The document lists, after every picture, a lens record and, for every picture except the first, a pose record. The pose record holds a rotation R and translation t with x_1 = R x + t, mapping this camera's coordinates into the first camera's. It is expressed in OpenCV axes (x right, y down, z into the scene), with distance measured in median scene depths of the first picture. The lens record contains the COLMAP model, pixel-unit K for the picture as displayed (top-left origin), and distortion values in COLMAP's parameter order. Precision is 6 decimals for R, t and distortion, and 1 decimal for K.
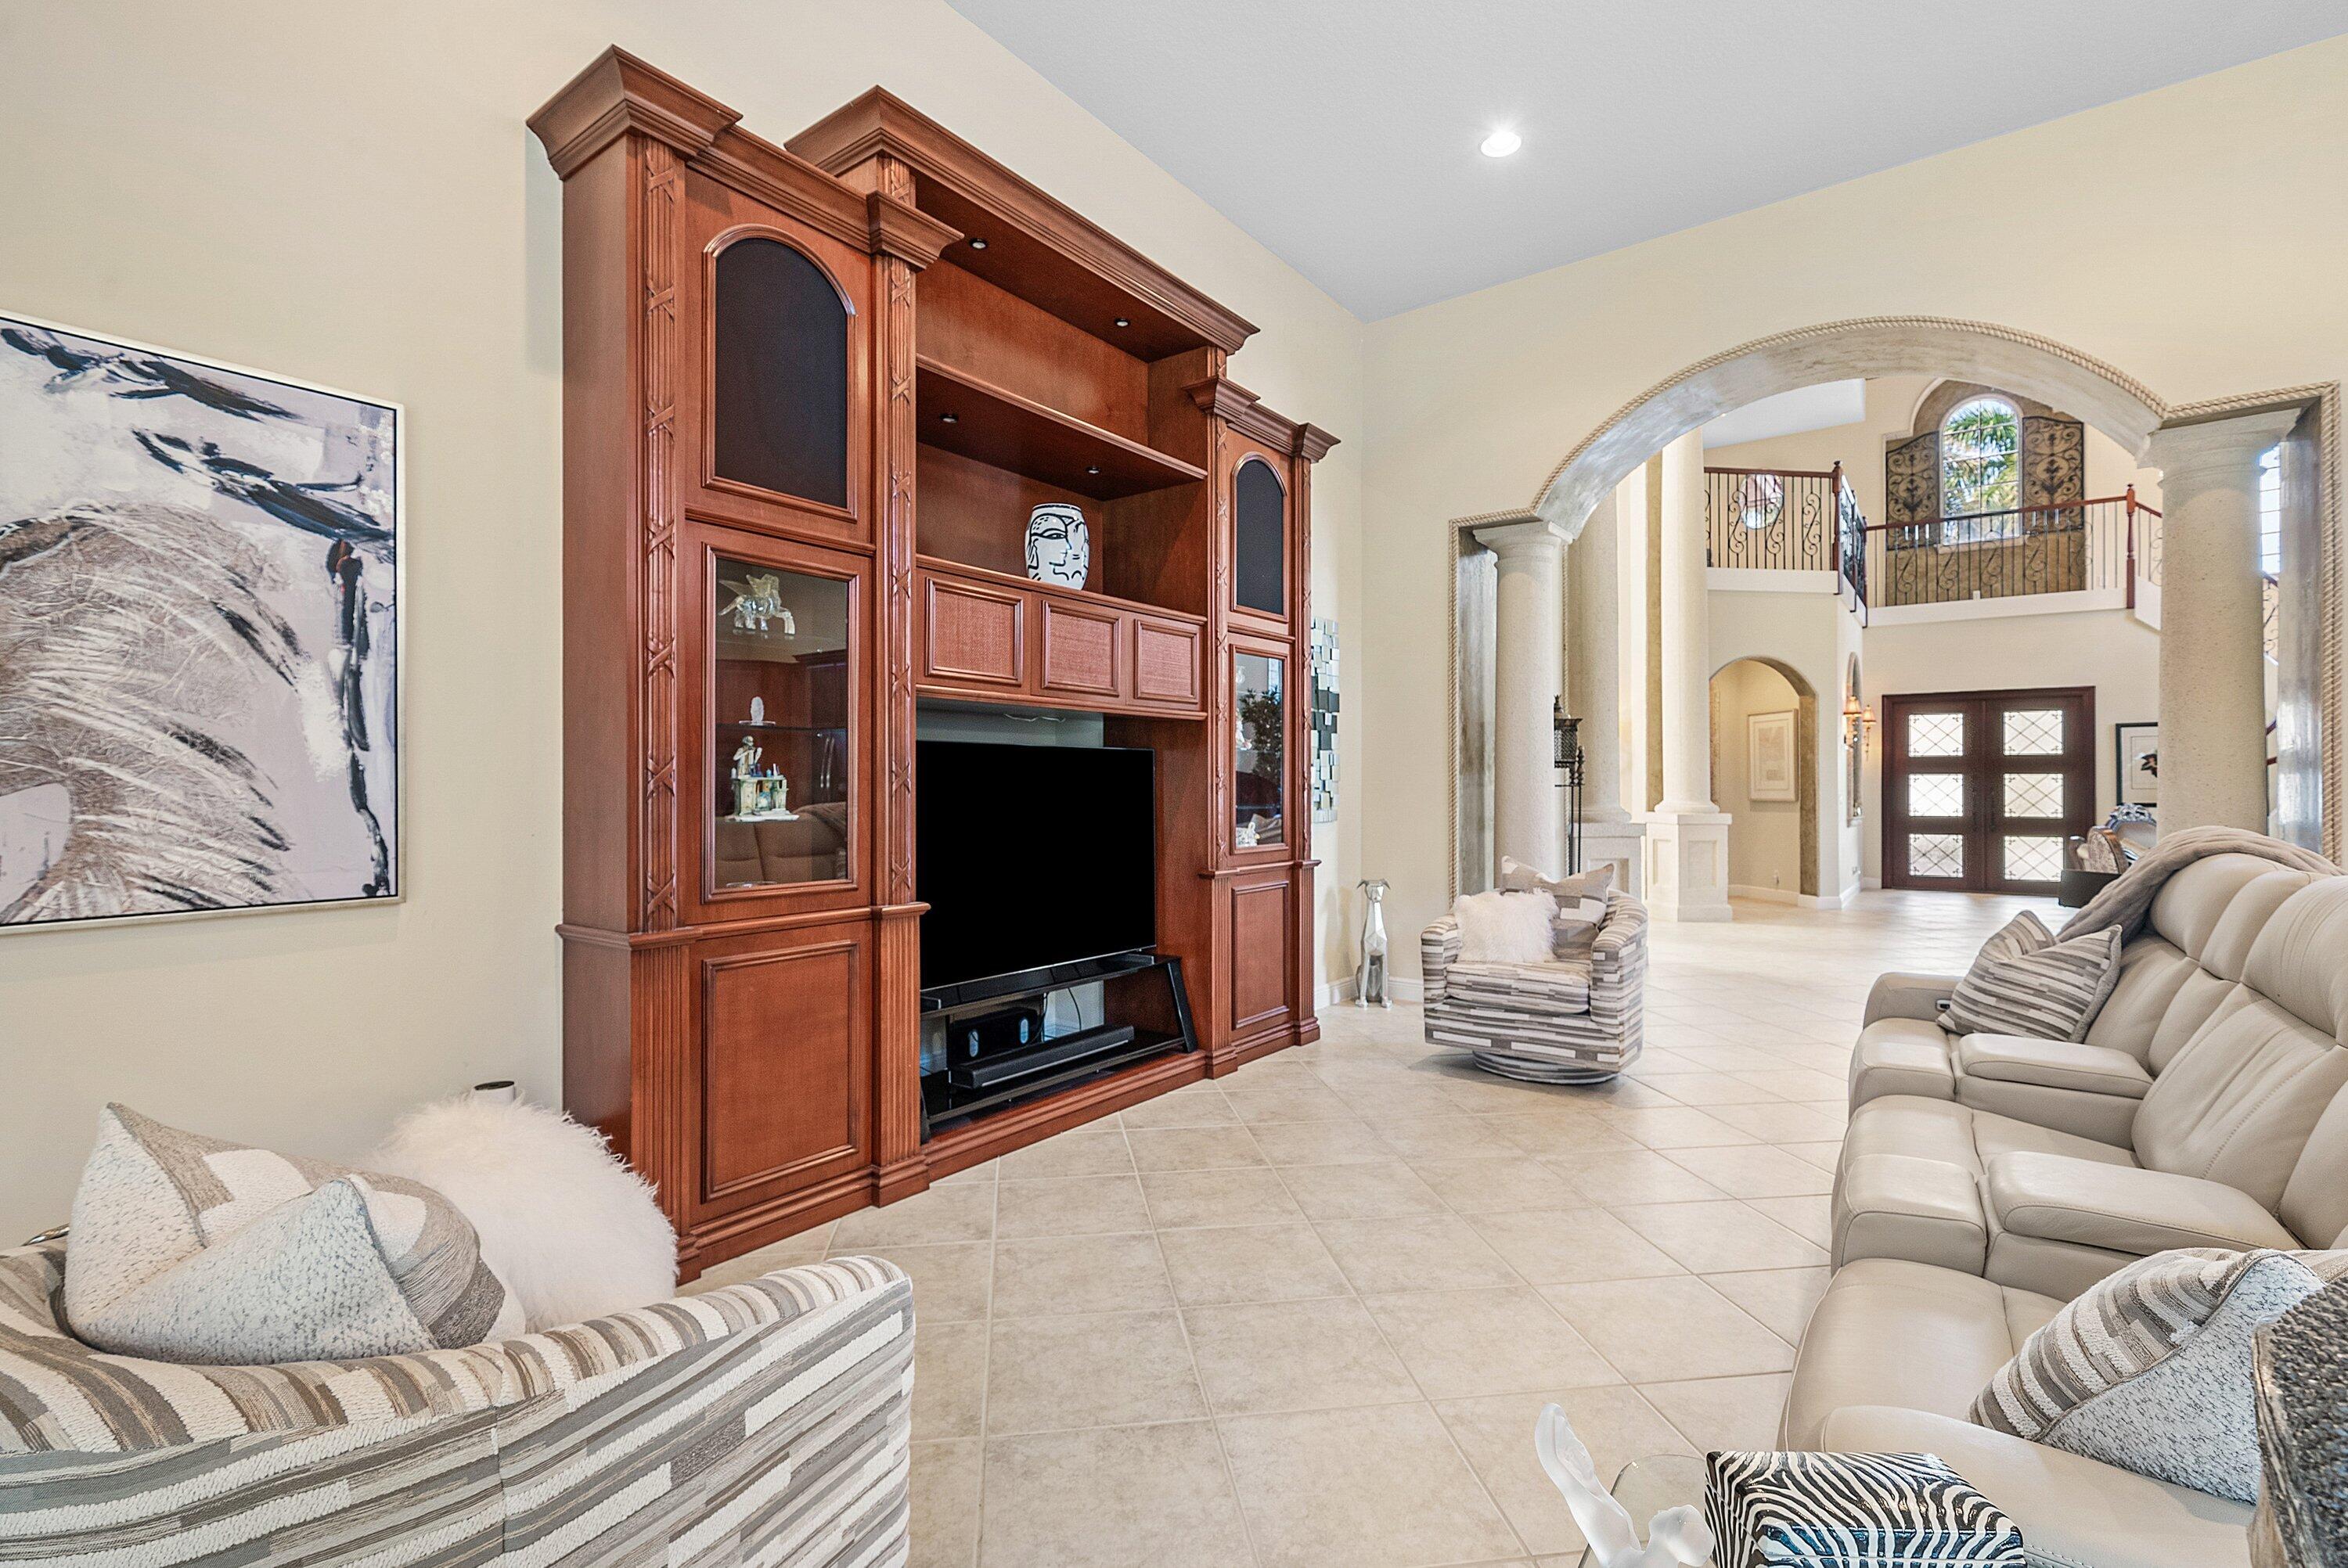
lens RADIAL K [[1042.3, 0, 1174.0], [0, 1042.3, 784.0], [0, 0, 1]] dist [-0.002277, -0.000280]
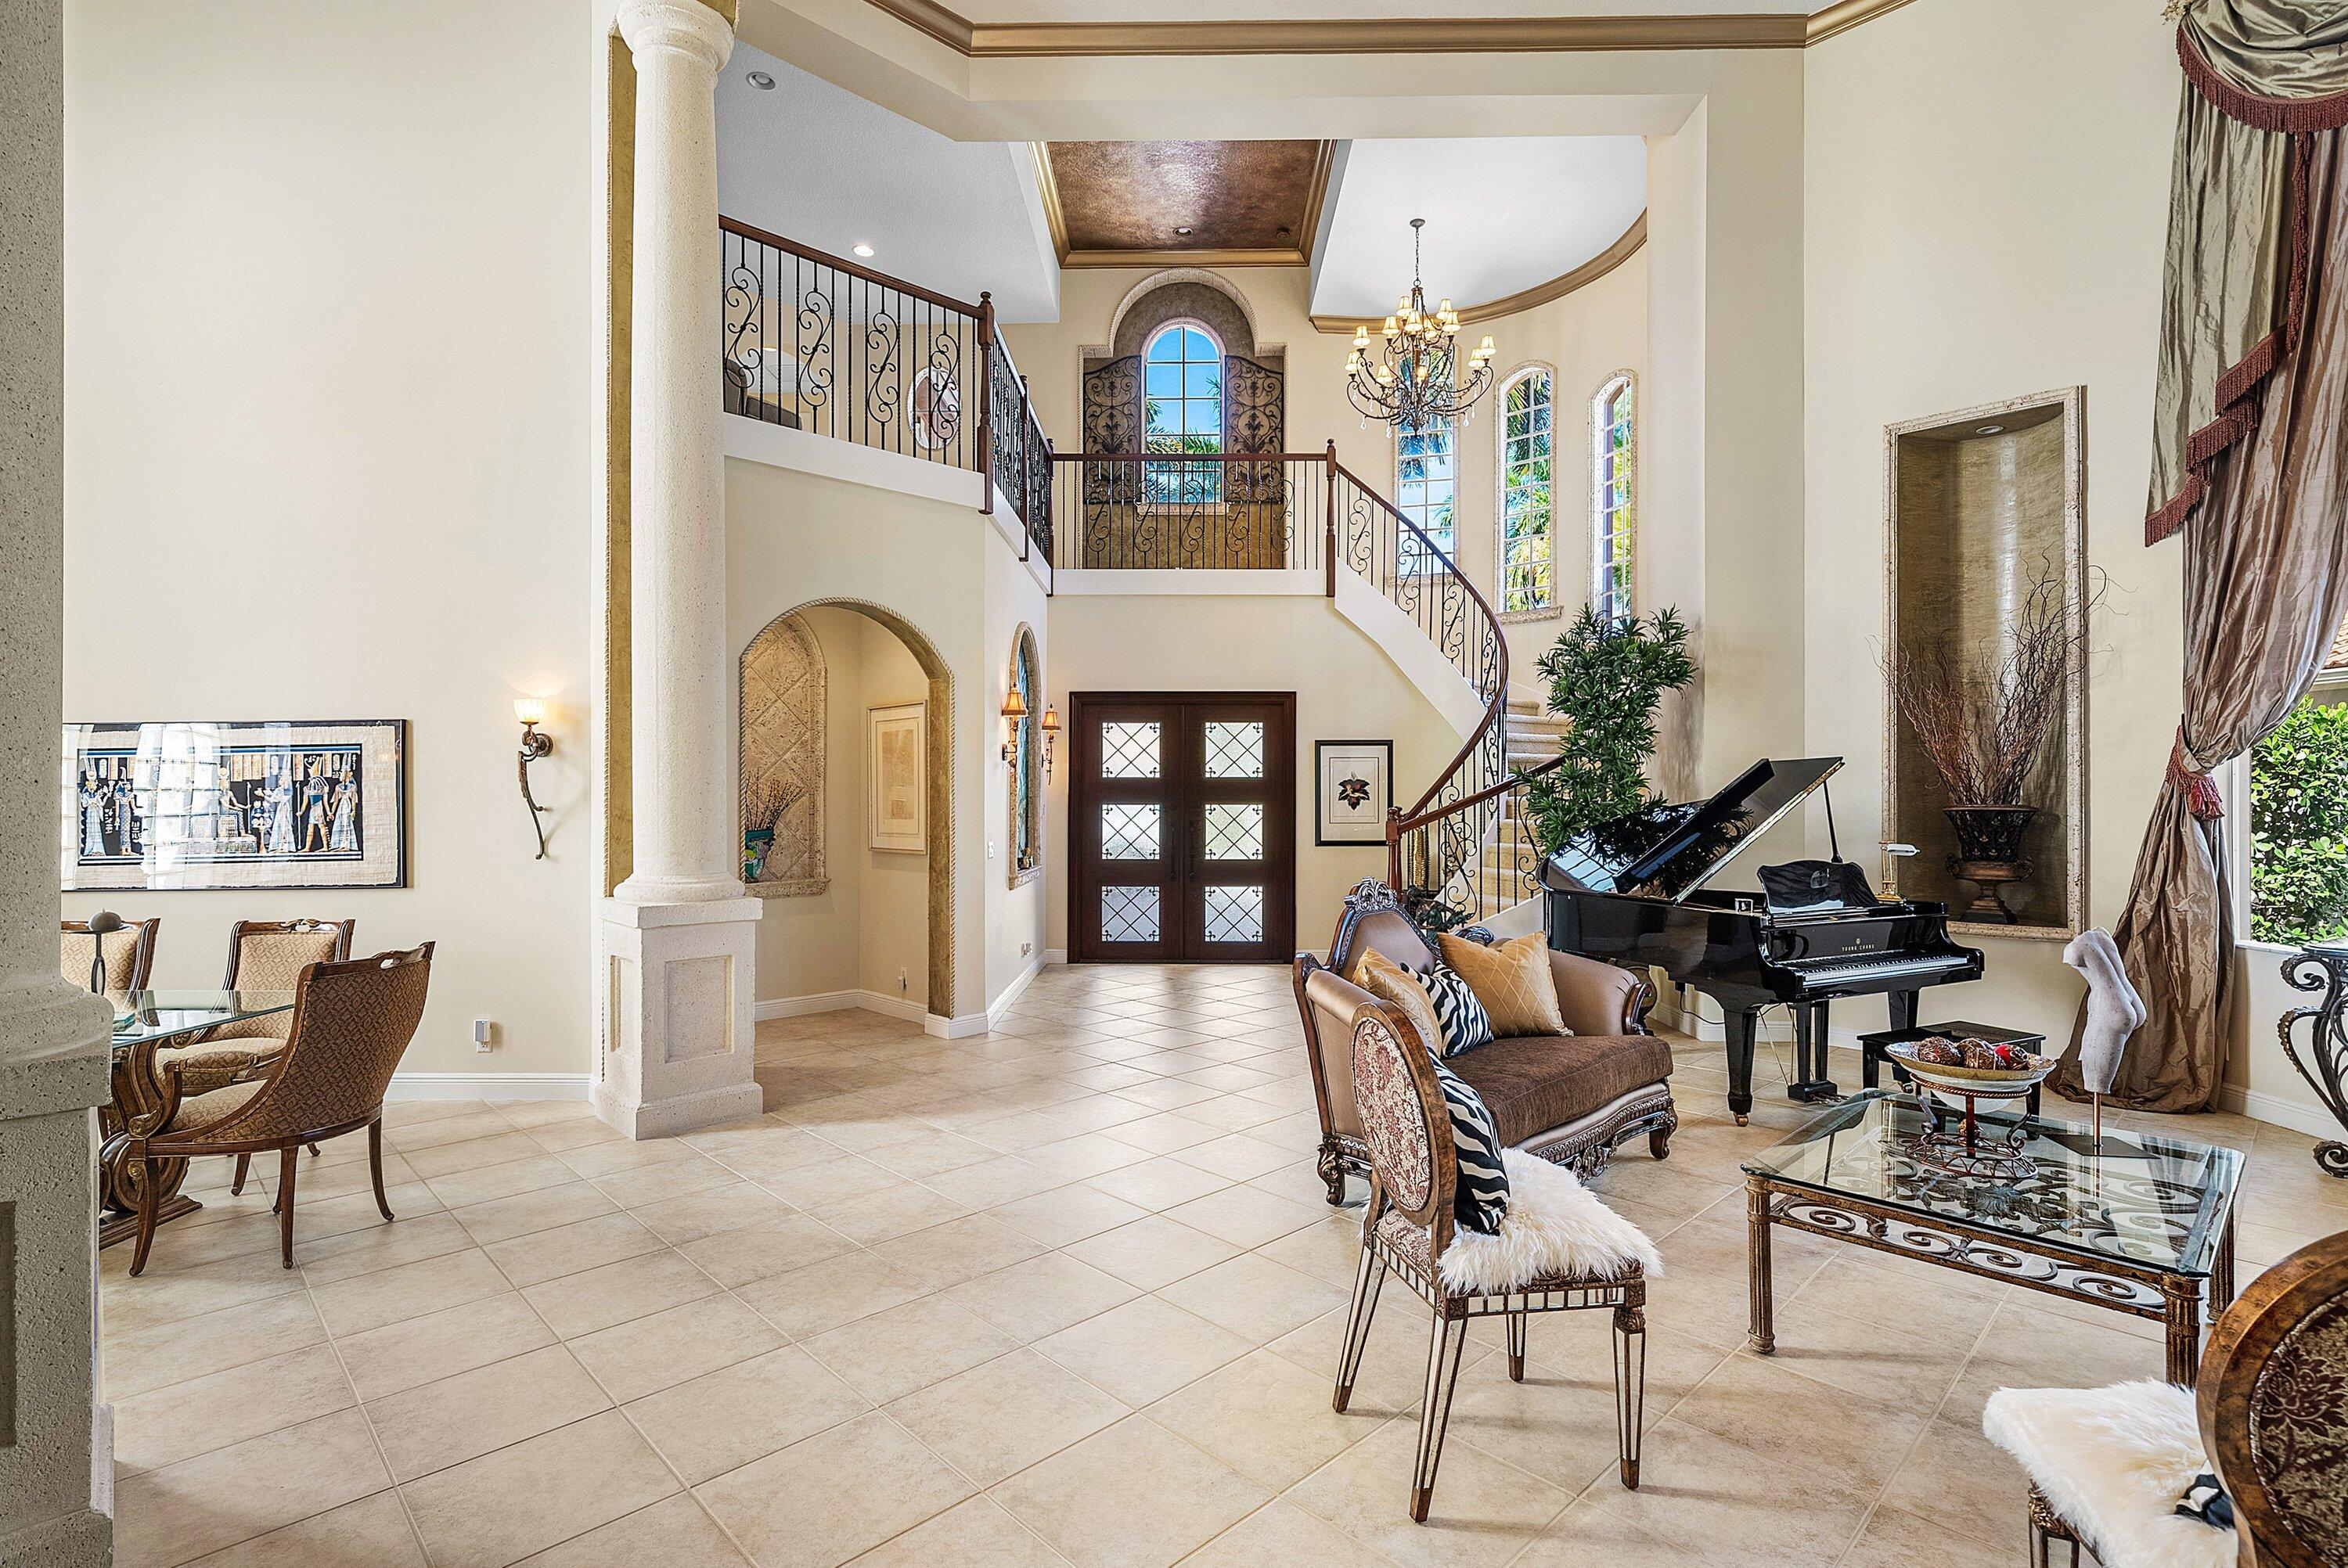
lens RADIAL K [[868.5, 0, 1167.5], [0, 868.5, 789.0], [0, 0, 1]] dist [-0.002012, -0.000083]
pose [[0.815372, 0.000482, 0.578937, 0.406933], [-0.004902, 0.999970, 0.006072, -0.023972], [-0.578916, -0.007788, 0.815350, 0.495976]]
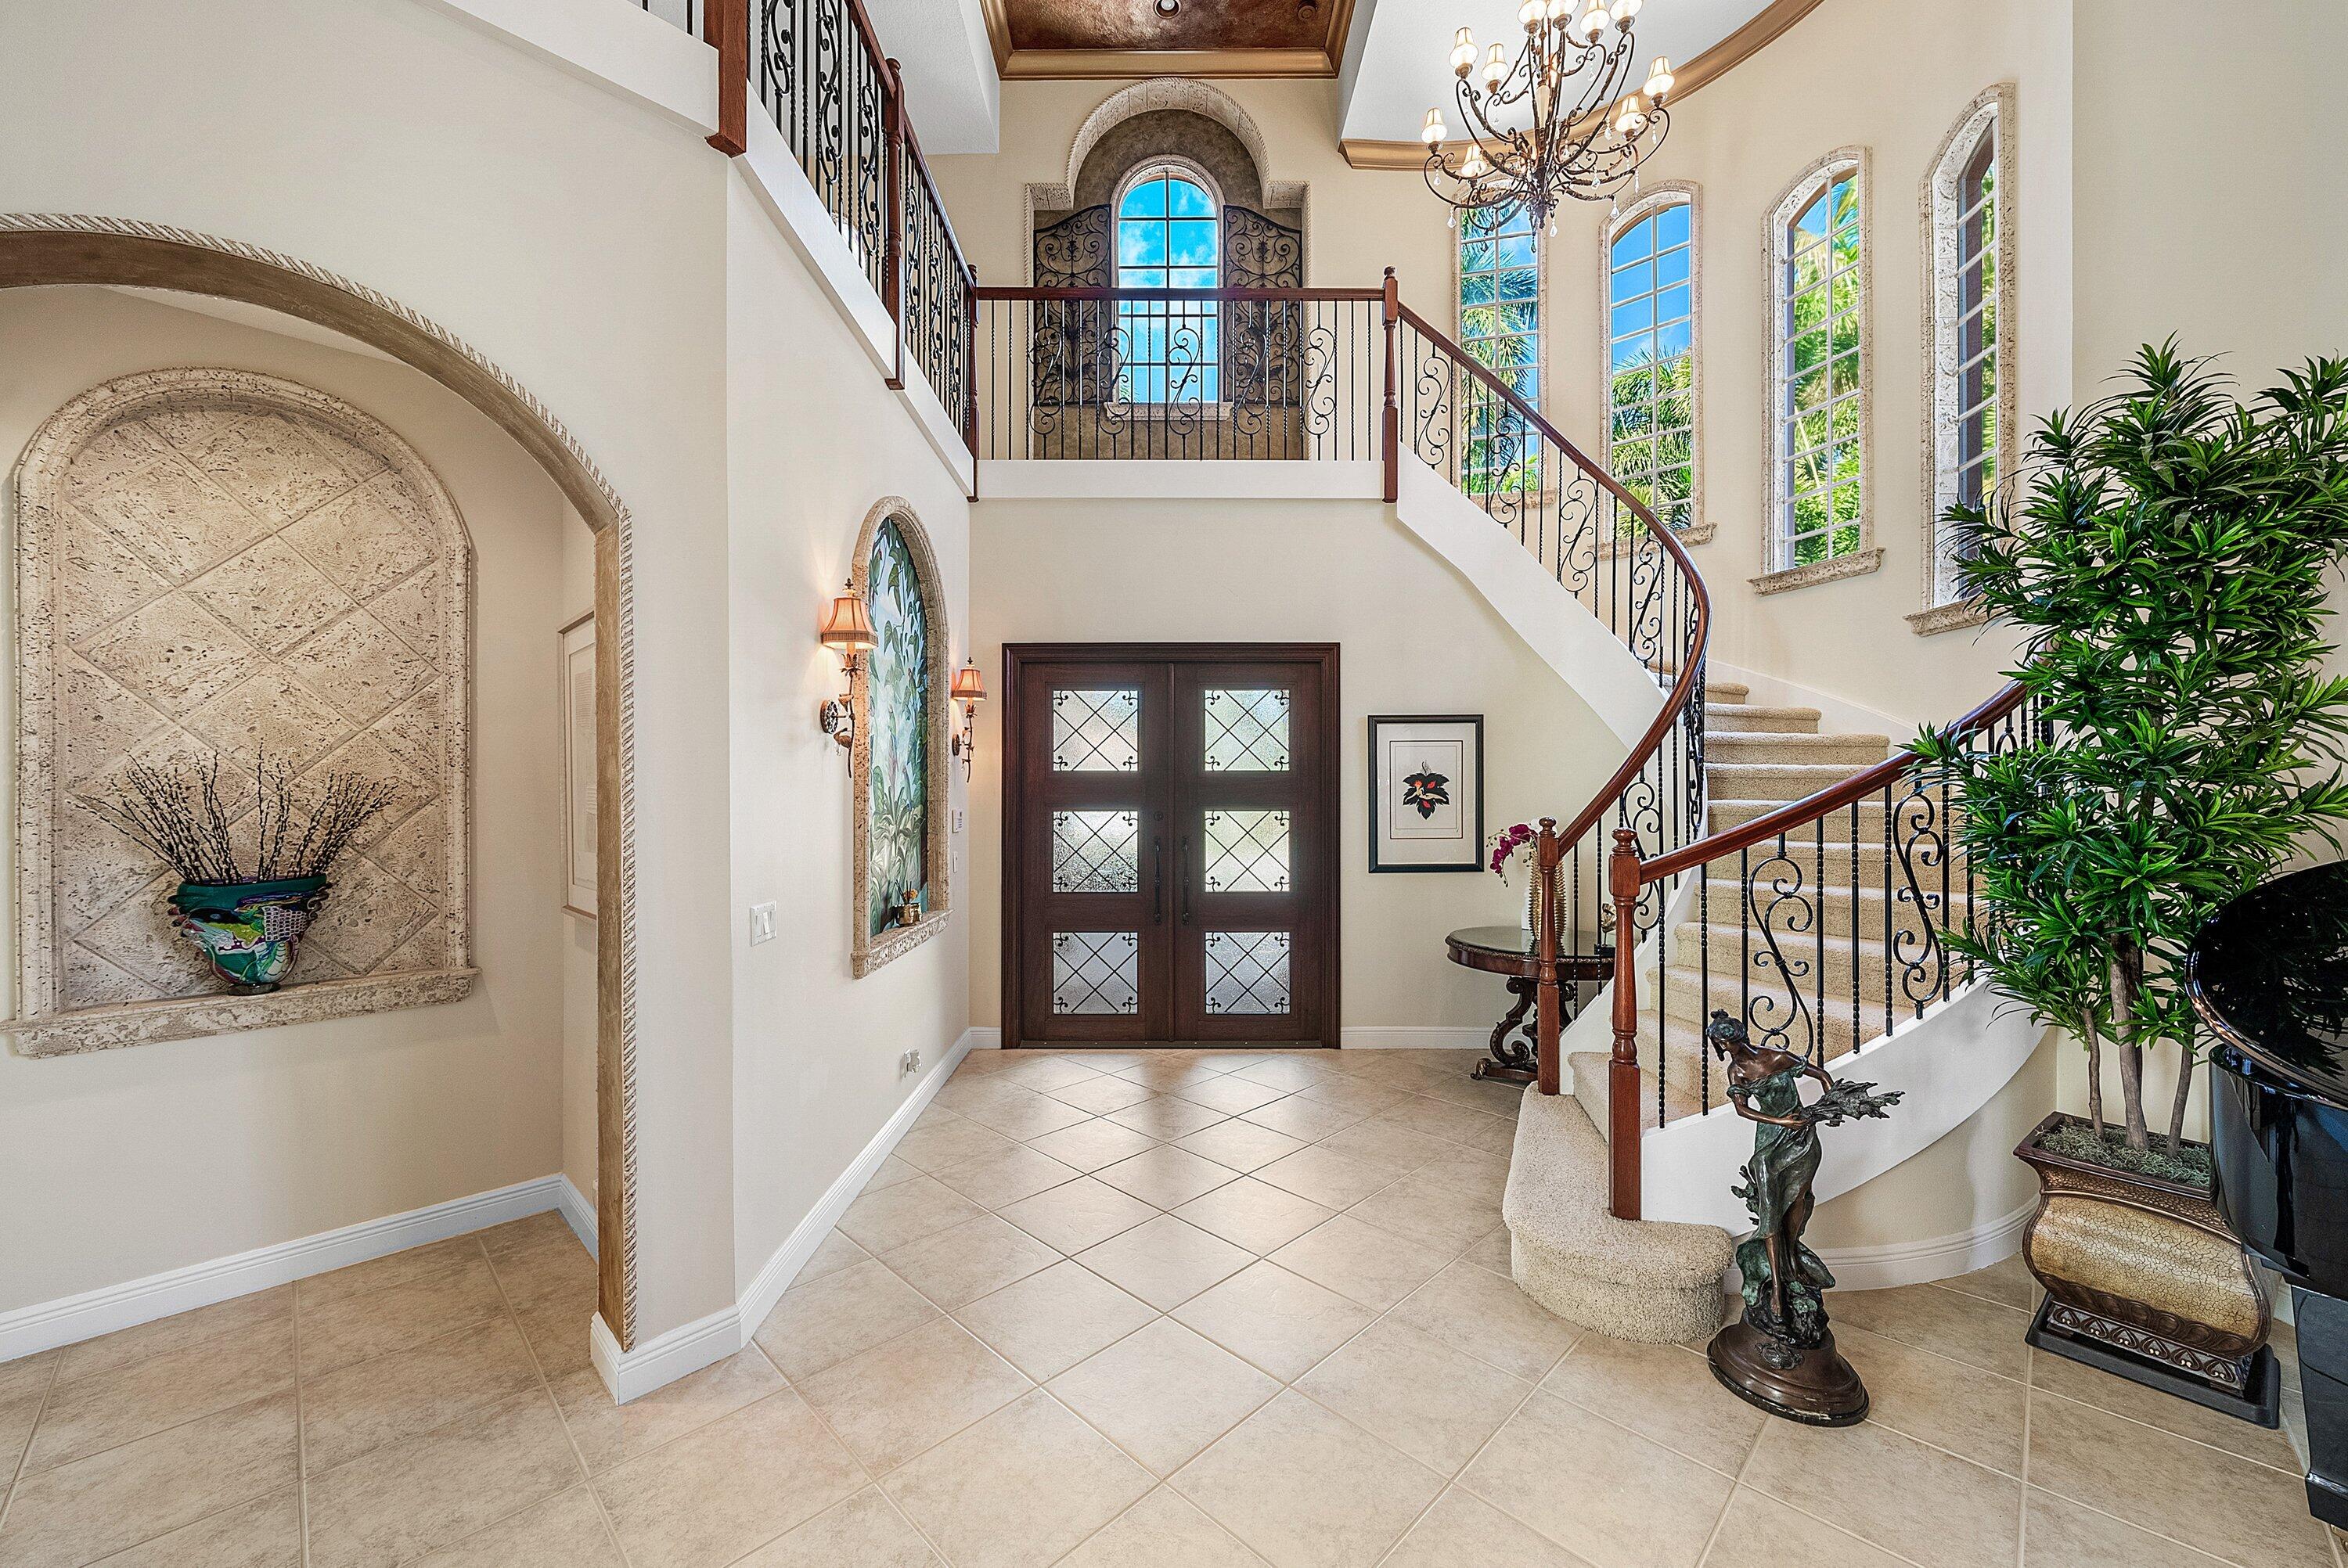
lens RADIAL K [[868.5, 0, 1167.5], [0, 868.5, 789.0], [0, 0, 1]] dist [-0.002012, -0.000083]
pose [[0.801023, -0.002300, 0.598630, 0.524425], [-0.002293, 0.999973, 0.006910, -0.022786], [-0.598630, -0.006908, 0.800996, 0.663382]]
